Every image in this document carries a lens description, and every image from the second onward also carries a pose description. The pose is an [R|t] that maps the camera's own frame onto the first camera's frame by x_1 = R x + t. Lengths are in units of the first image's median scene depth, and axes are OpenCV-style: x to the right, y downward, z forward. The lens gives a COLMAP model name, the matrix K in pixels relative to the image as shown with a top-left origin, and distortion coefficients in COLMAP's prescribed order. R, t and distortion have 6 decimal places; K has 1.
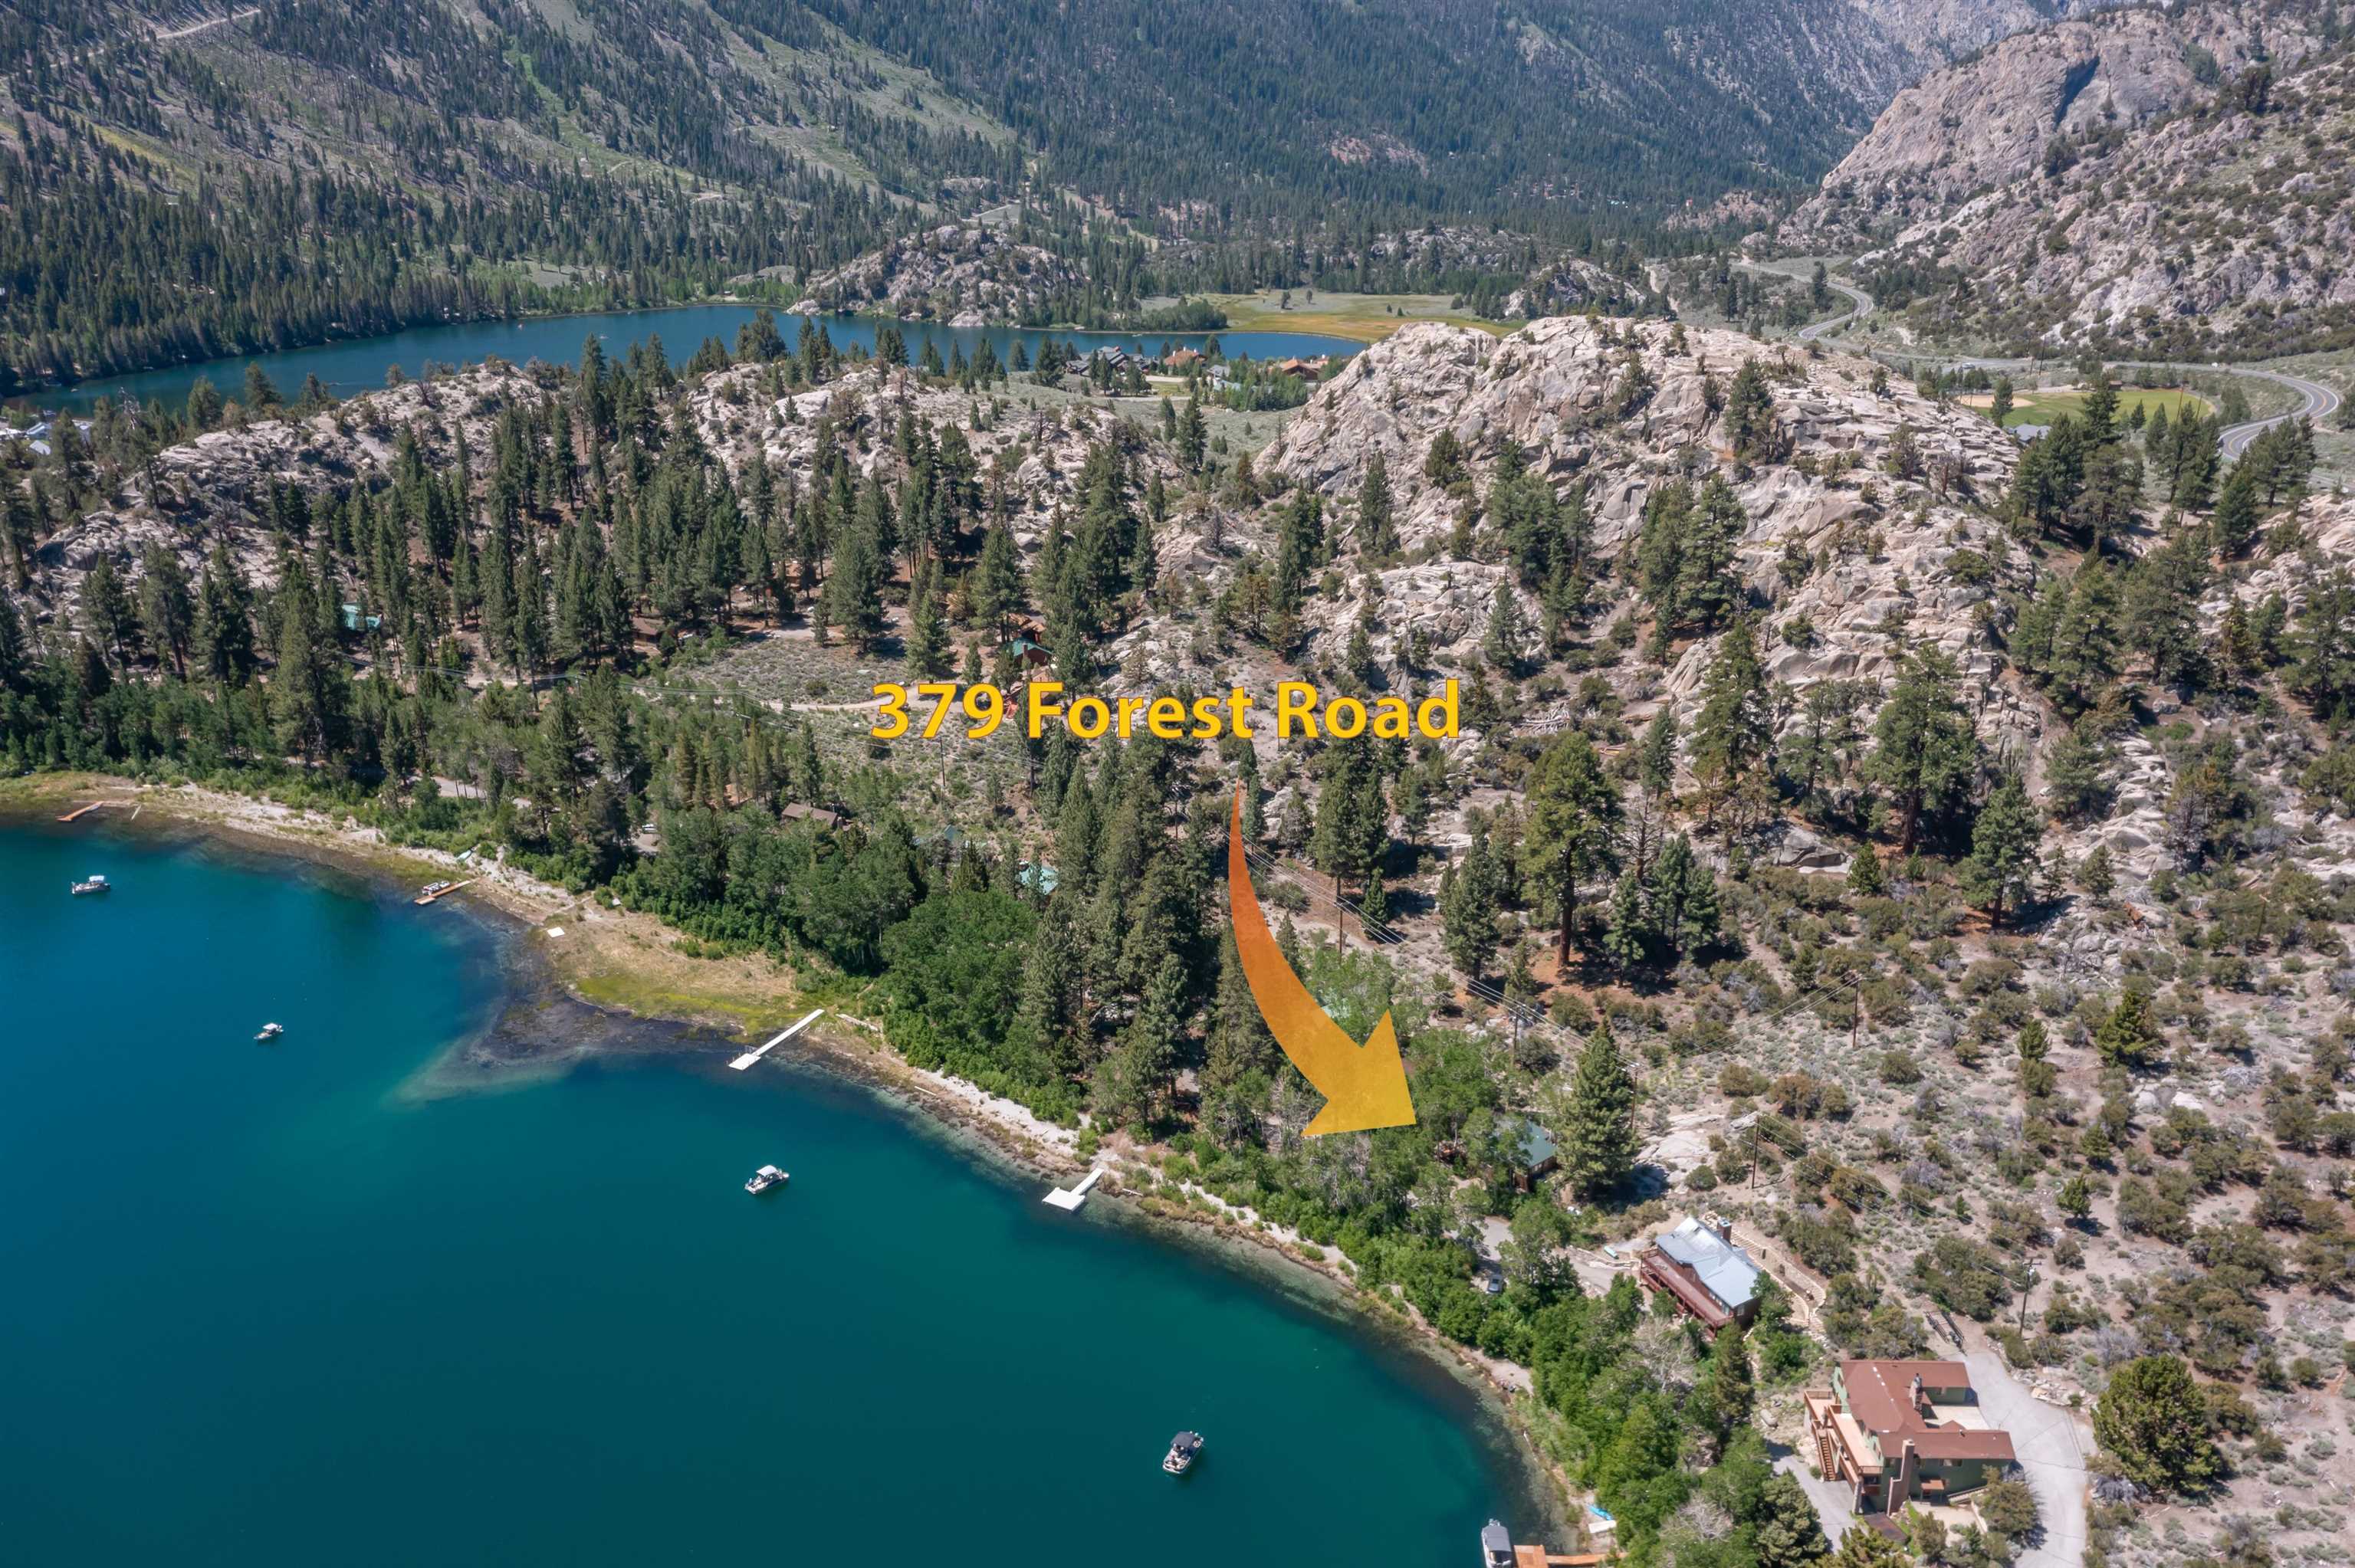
lens RADIAL K [[1913.7, 0, 1177.5], [0, 1913.7, 784.0], [0, 0, 1]] dist [0.018831, 0.077908]
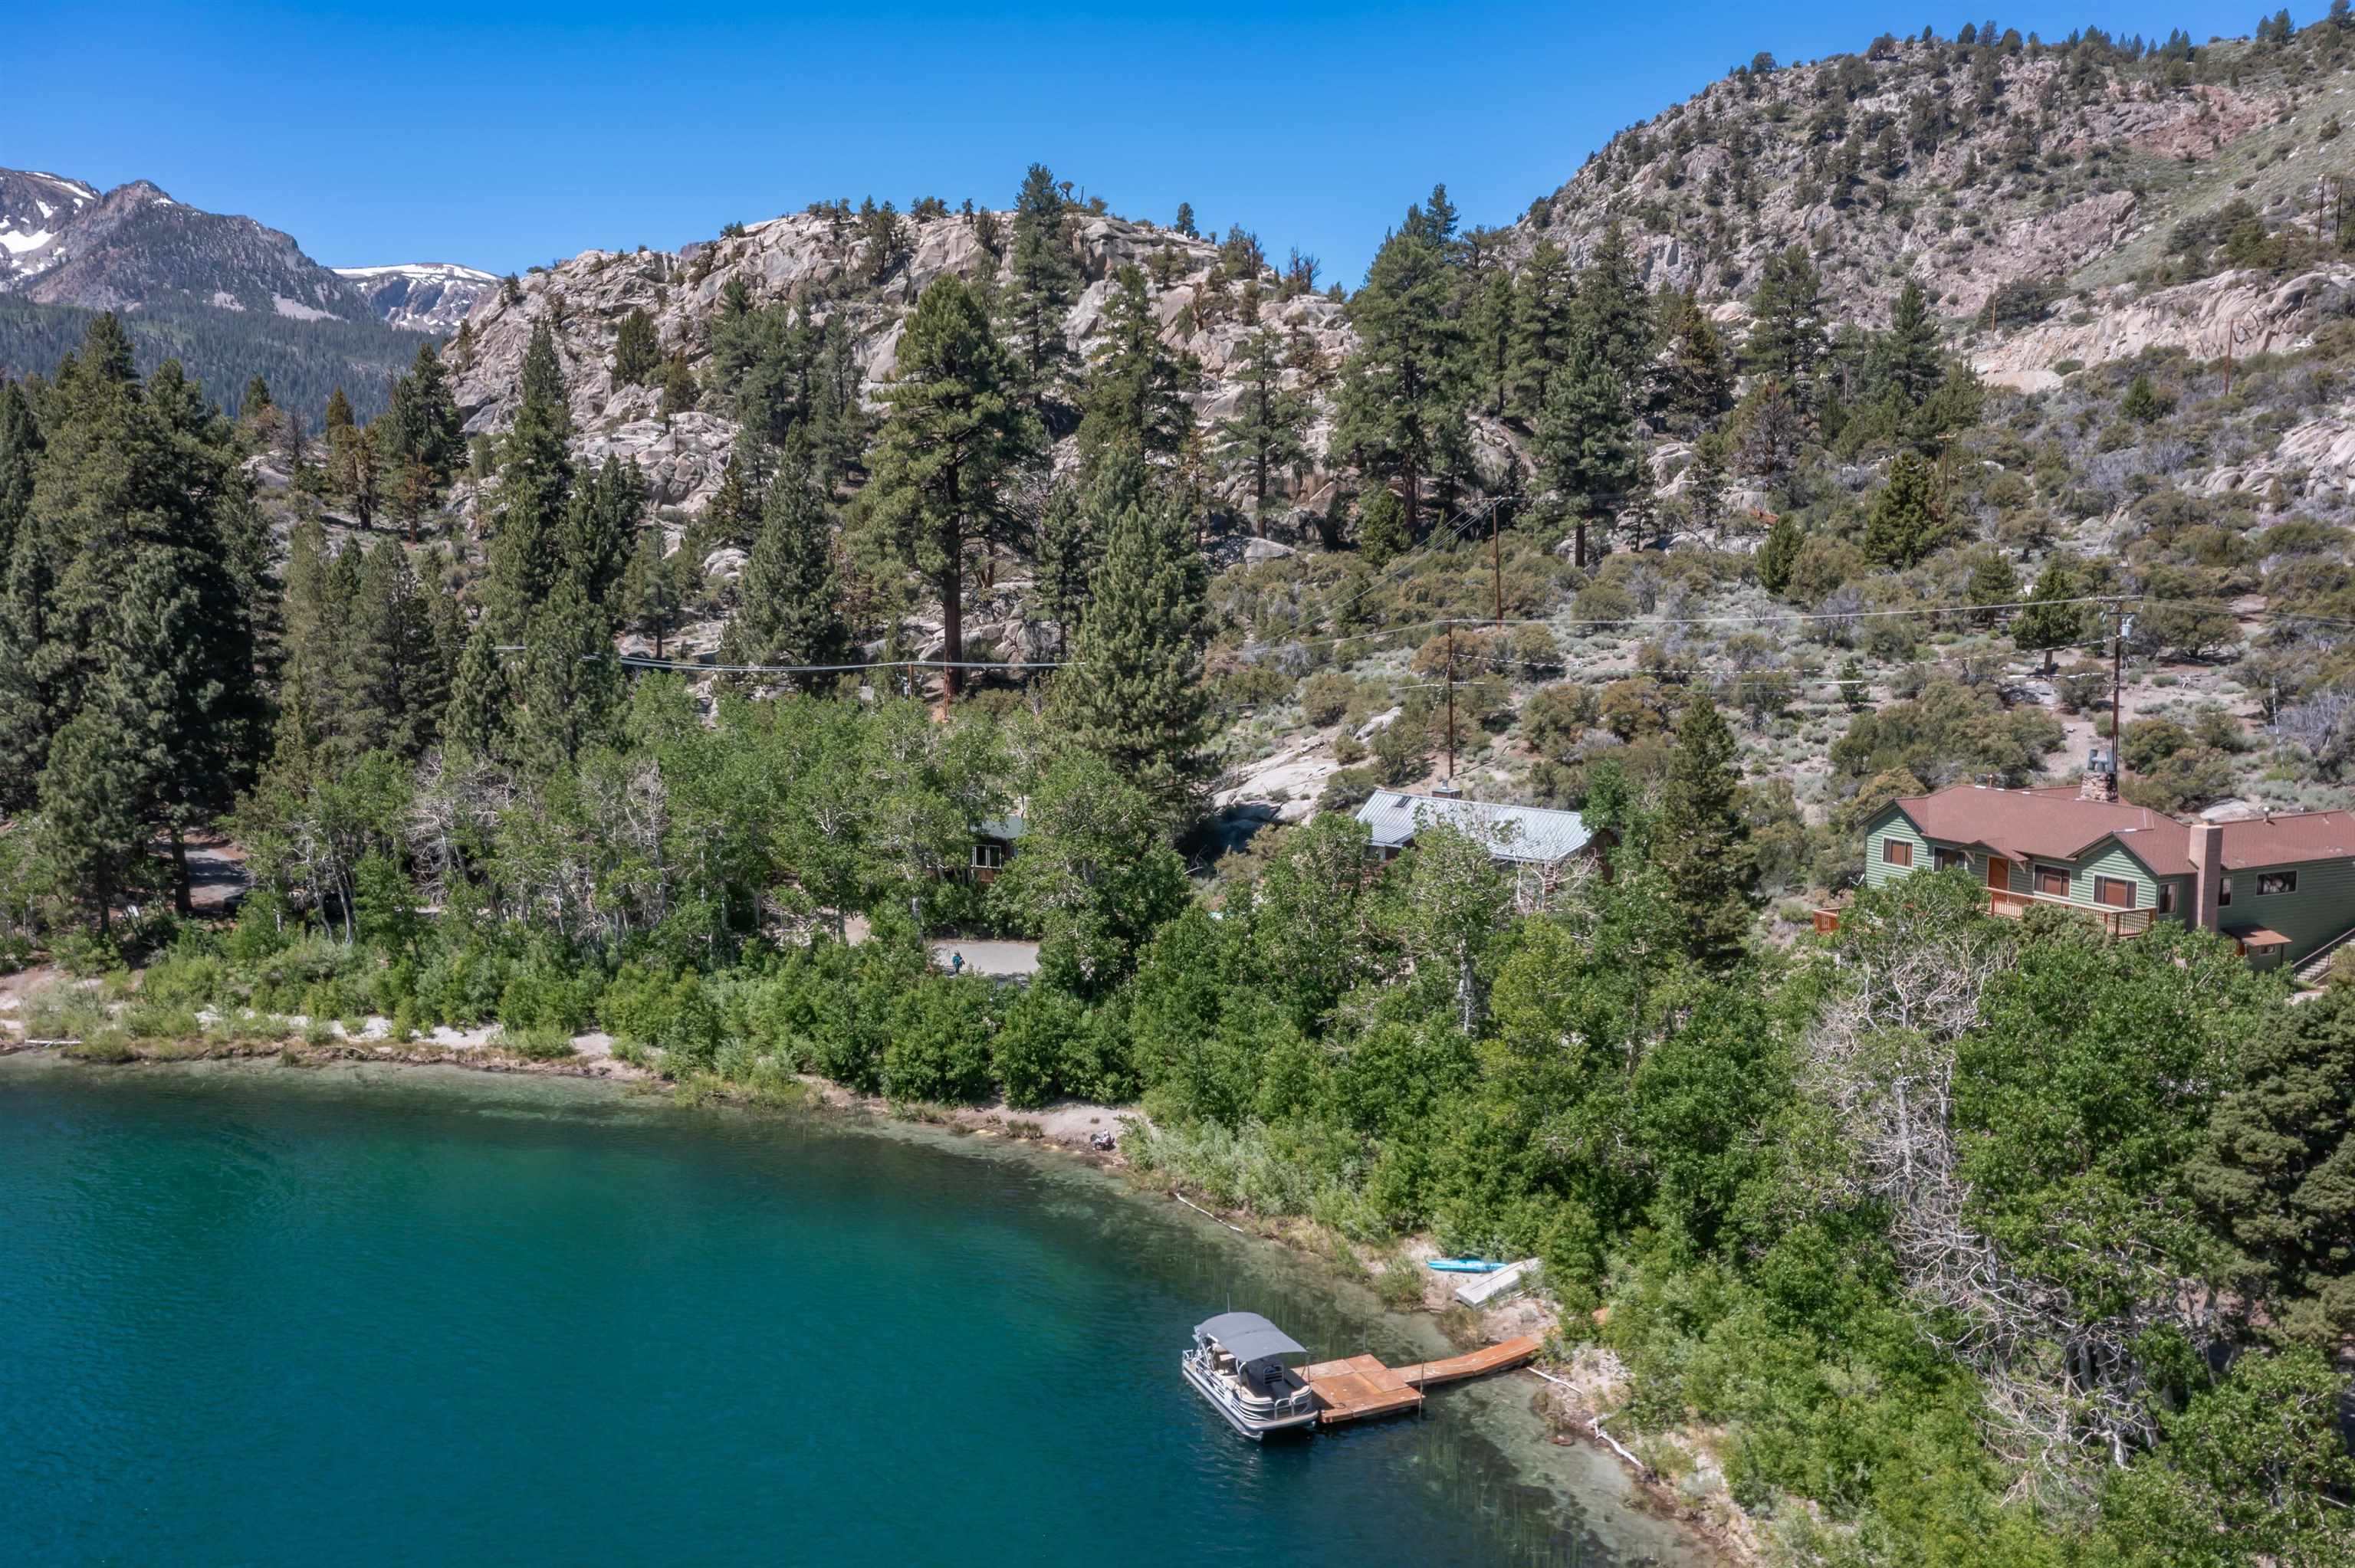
lens RADIAL K [[1905.5, 0, 1177.5], [0, 1905.5, 784.0], [0, 0, 1]] dist [0.037088, 0.005710]
pose [[0.907439, -0.050298, 0.417163, 0.015723], [0.146492, 0.968389, -0.201898, 0.181097], [-0.393821, 0.244321, 0.886122, 0.351431]]
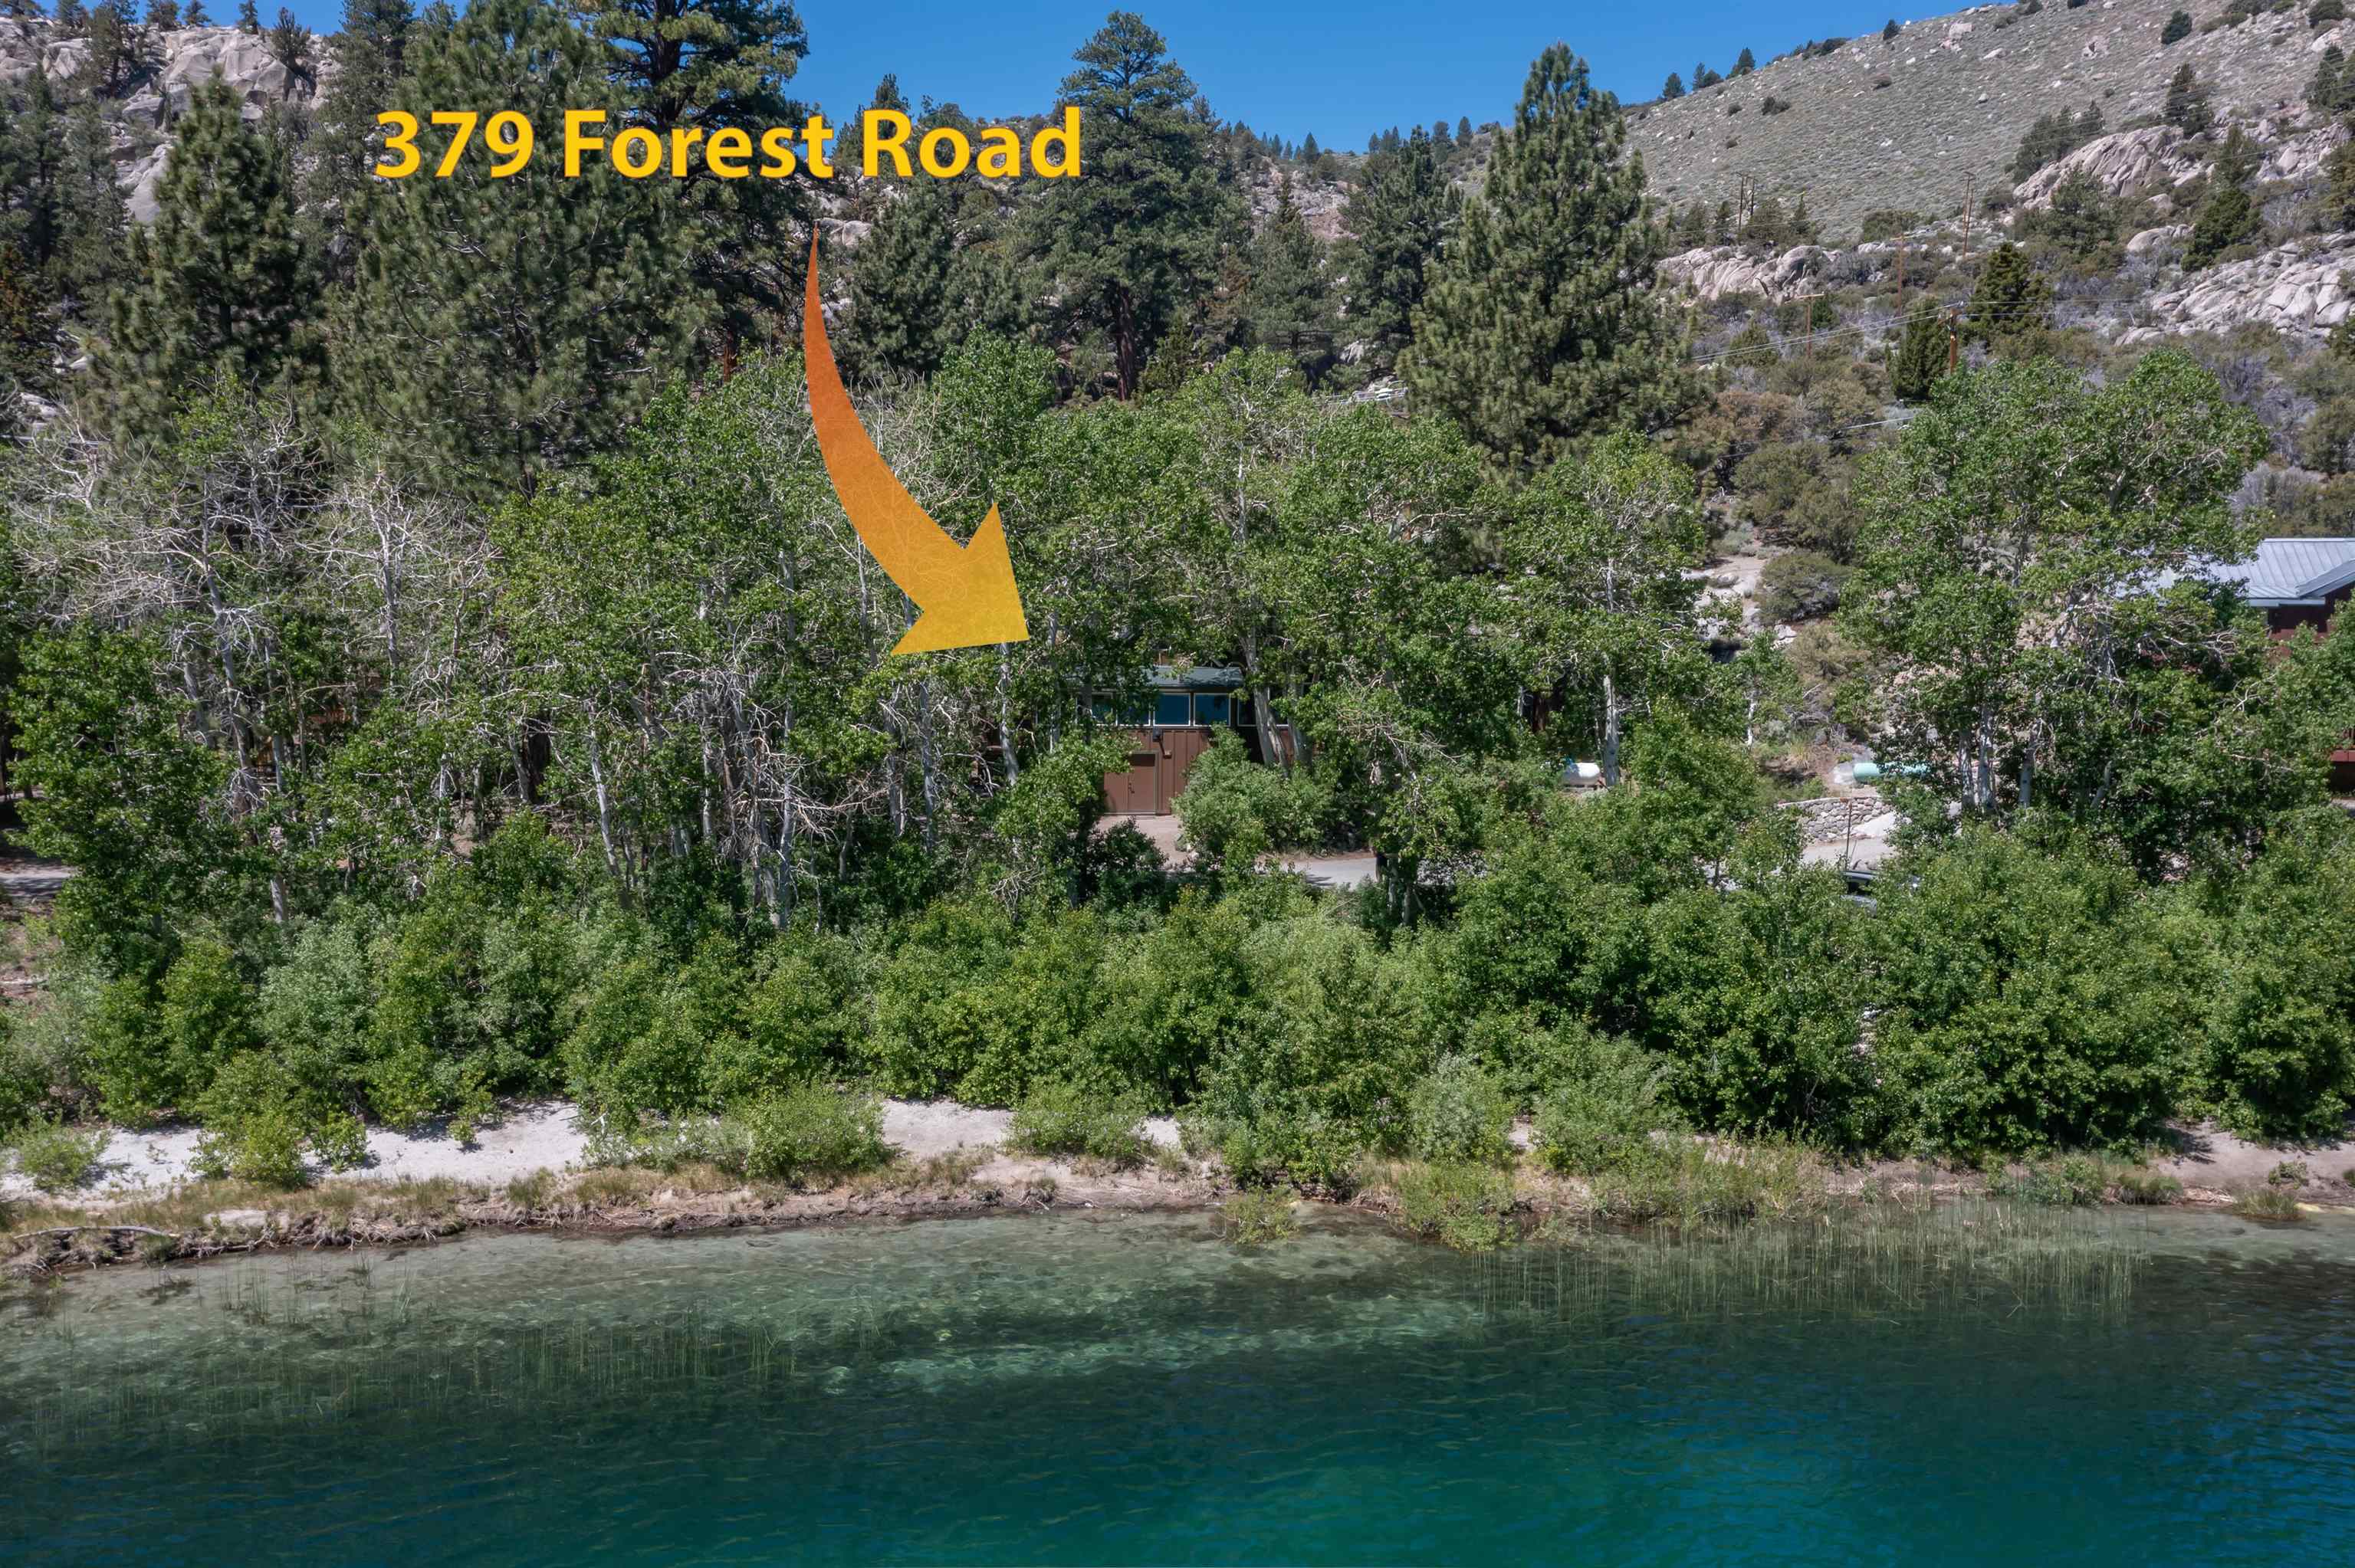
lens RADIAL K [[1905.5, 0, 1177.5], [0, 1905.5, 784.0], [0, 0, 1]] dist [0.037088, 0.005710]
pose [[0.621192, -0.054644, 0.781751, -0.012125], [0.266203, 0.952961, -0.144917, 0.152872], [-0.737059, 0.298126, 0.606518, 0.547623]]
